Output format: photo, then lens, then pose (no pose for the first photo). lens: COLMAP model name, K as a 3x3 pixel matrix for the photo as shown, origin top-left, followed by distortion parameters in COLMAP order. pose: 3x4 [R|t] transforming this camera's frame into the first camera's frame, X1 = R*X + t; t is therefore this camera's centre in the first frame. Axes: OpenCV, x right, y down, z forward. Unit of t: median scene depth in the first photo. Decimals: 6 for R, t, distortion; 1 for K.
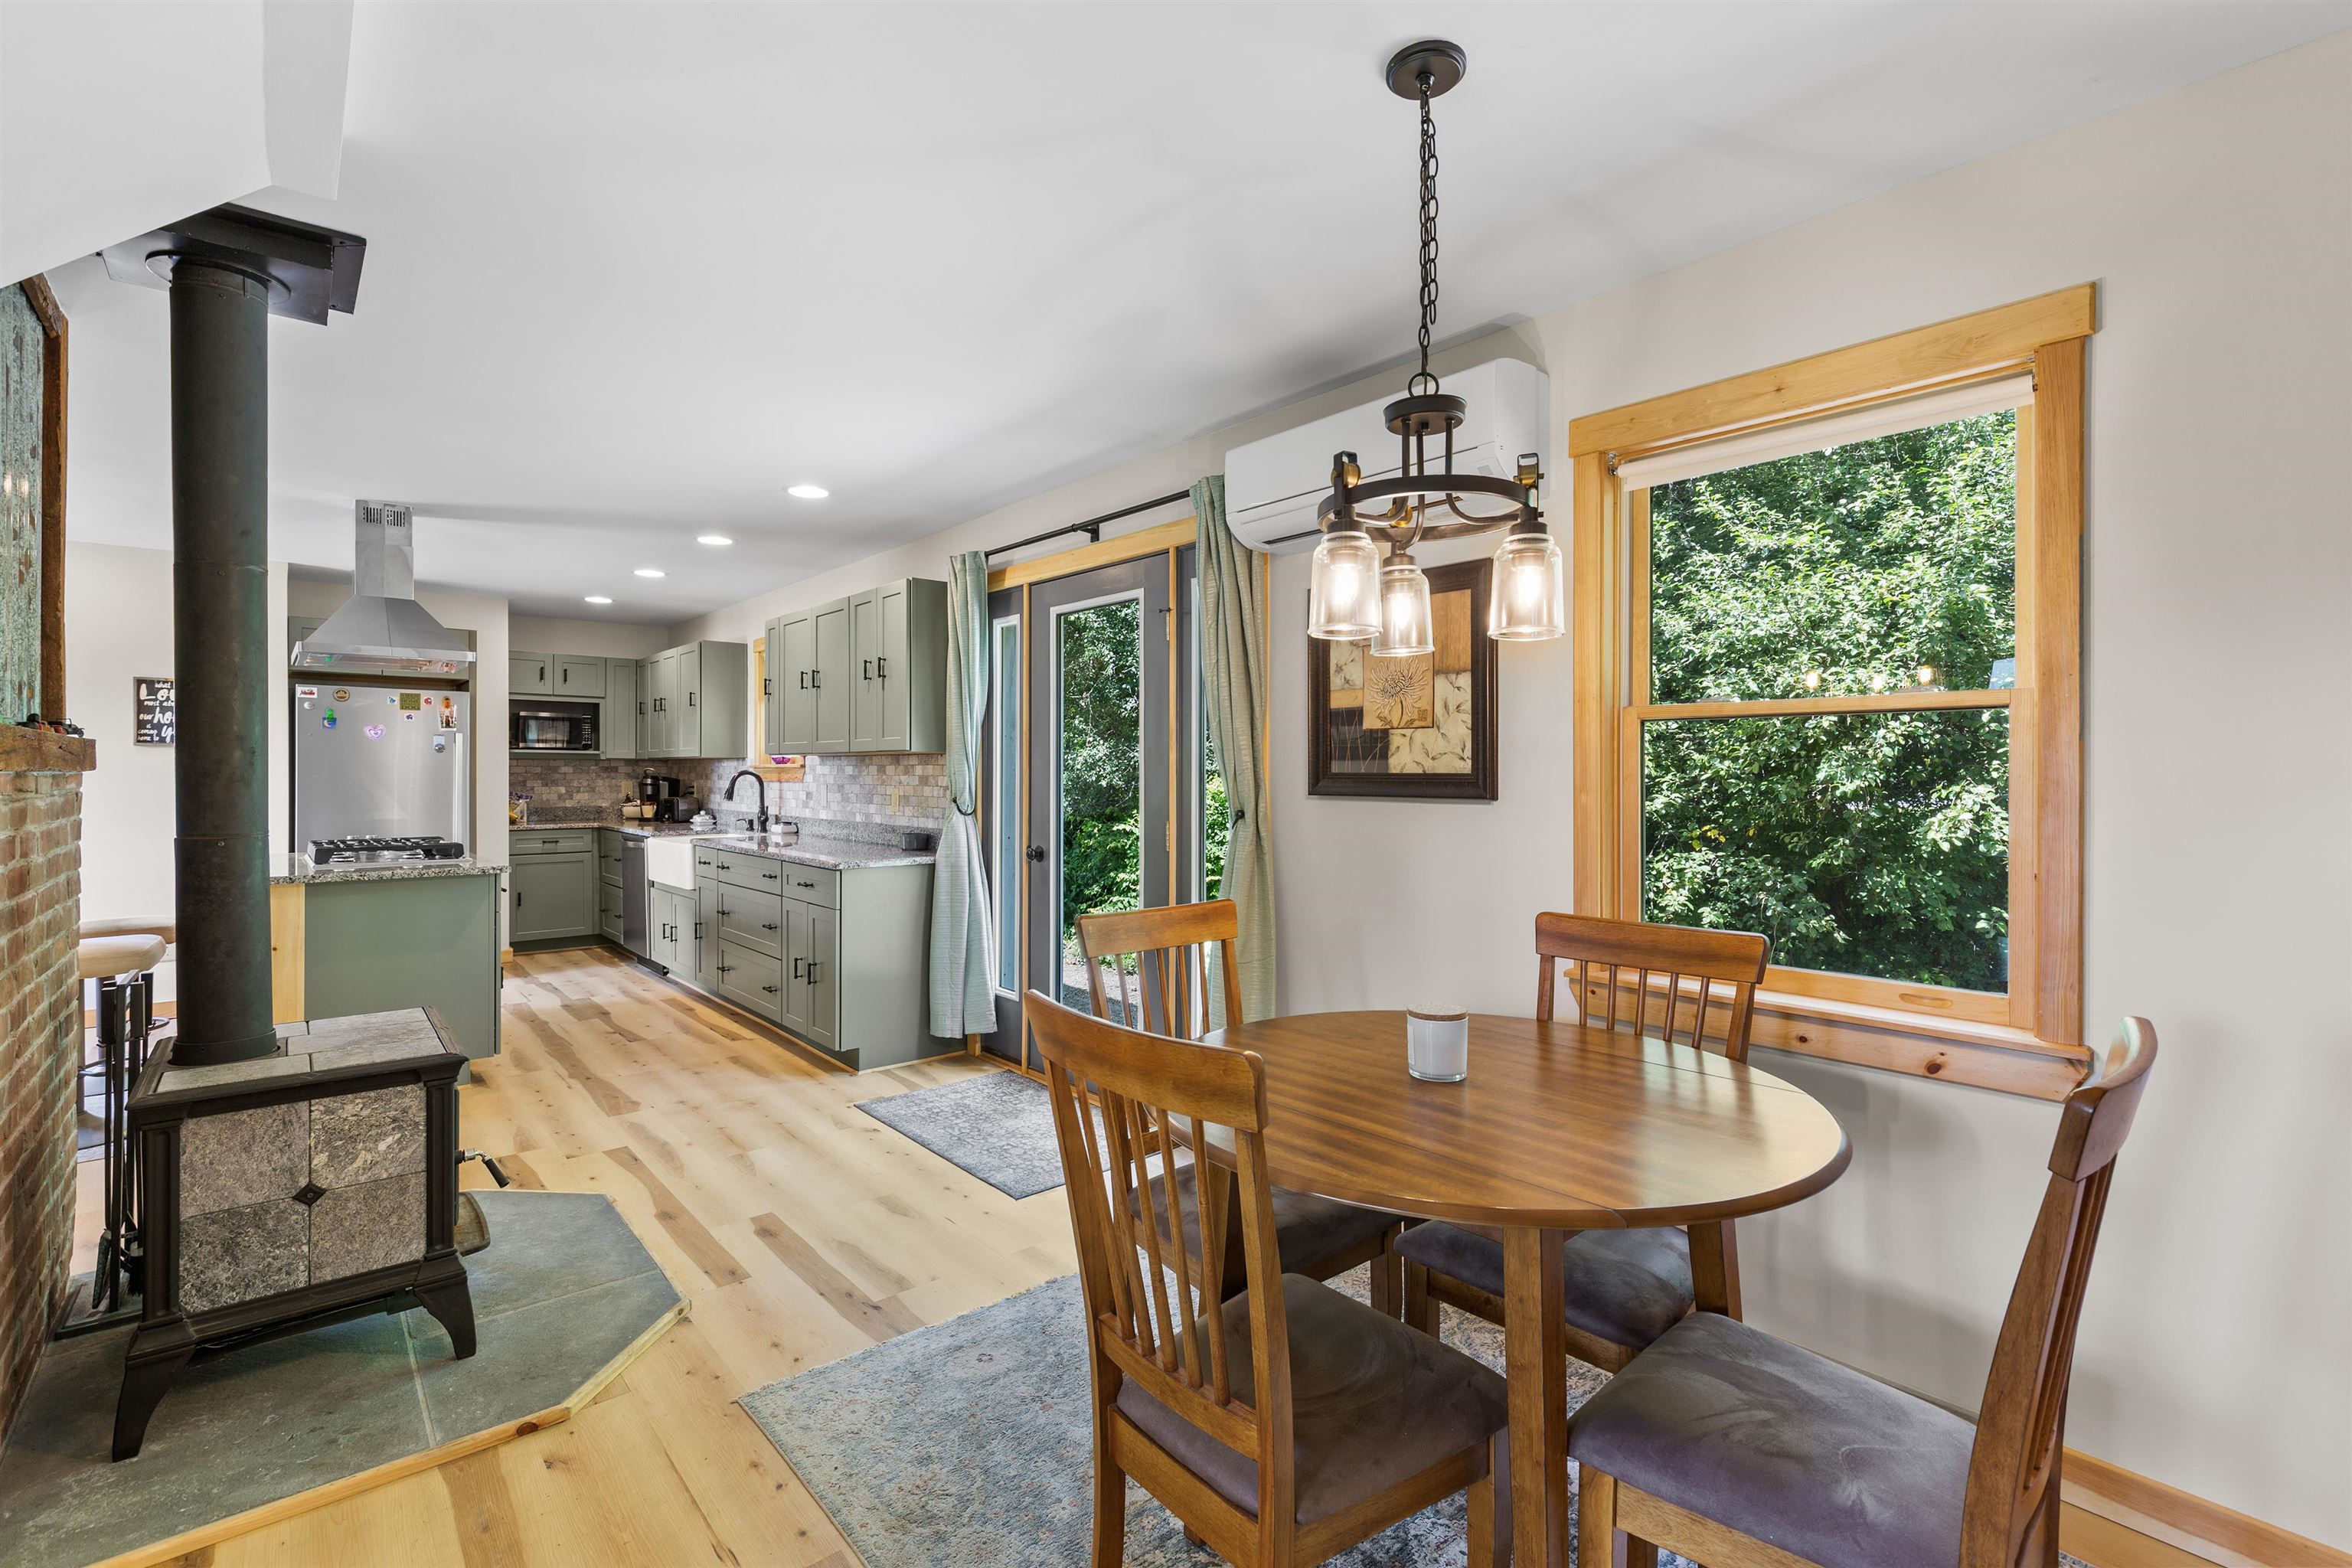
lens RADIAL K [[1056.1, 0, 1175.0], [0, 1056.1, 769.9], [0, 0, 1]] dist [0.002886, -0.001086]
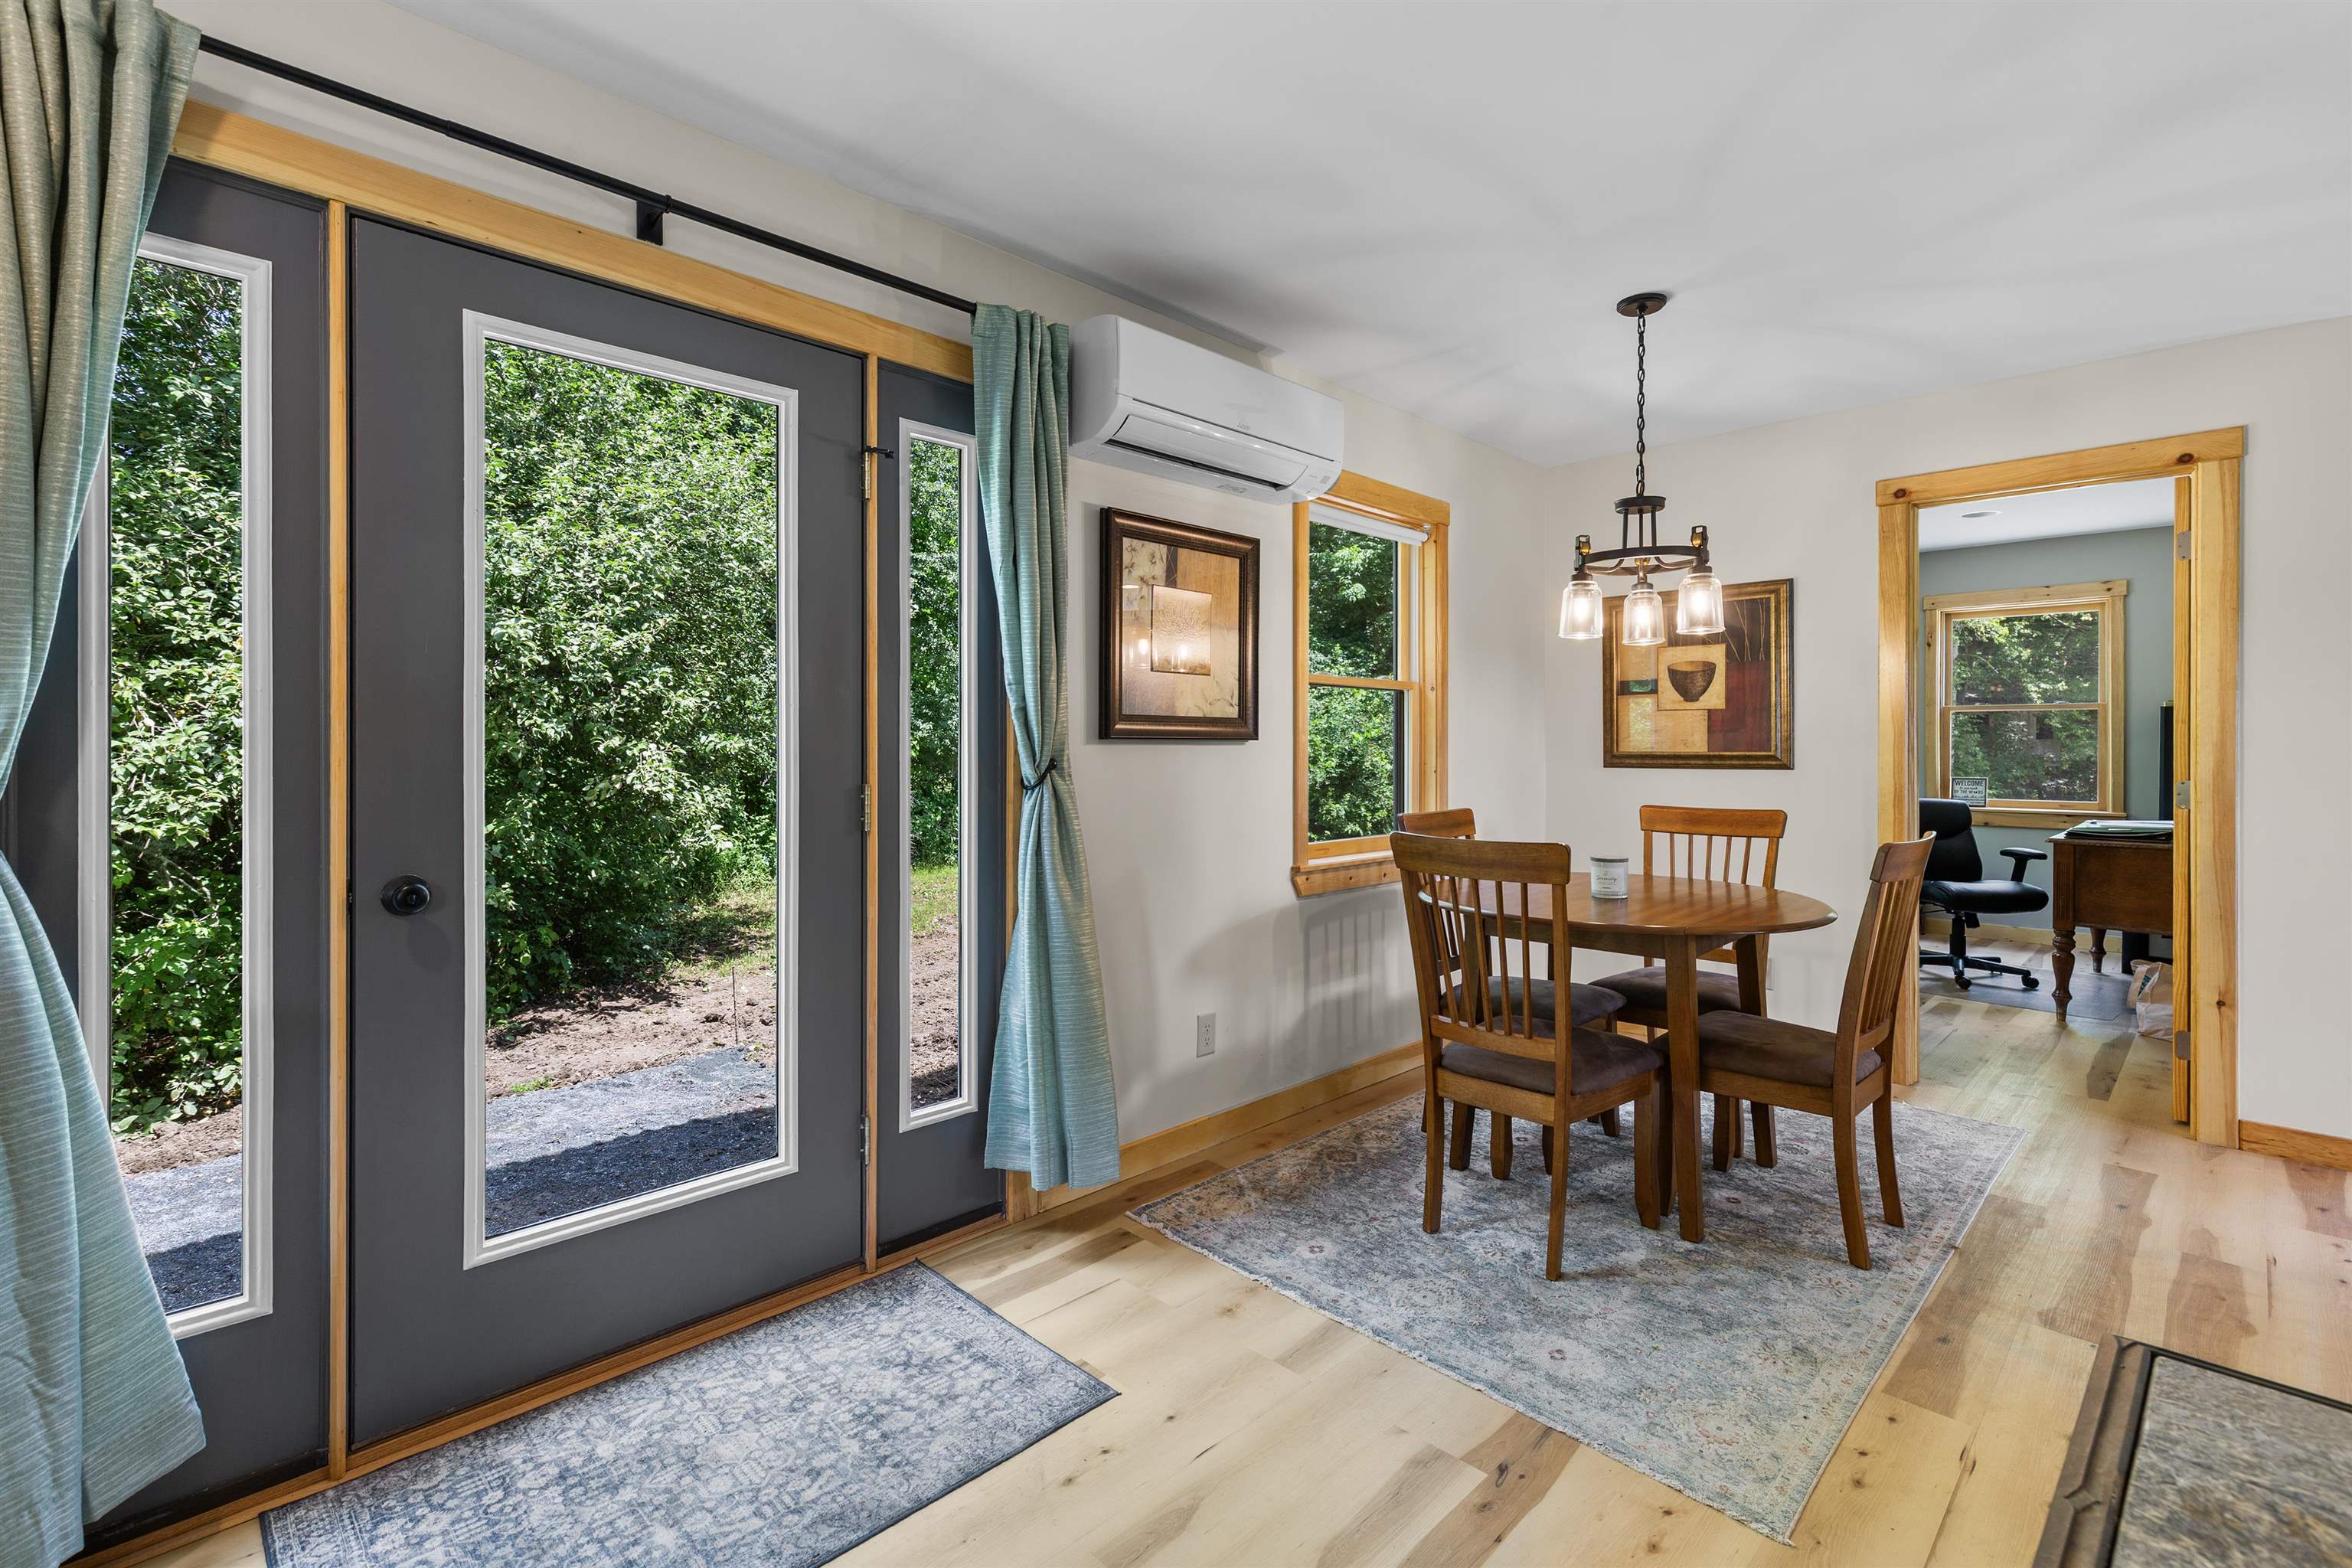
lens RADIAL K [[1056.1, 0, 1160.8], [0, 1056.1, 754.0], [0, 0, 1]] dist [0.002886, -0.001086]
pose [[-0.068387, -0.005867, 0.997642, -0.723492], [0.001055, 0.999982, 0.005953, 0.029512], [-0.997658, 0.001460, -0.068380, 0.964295]]
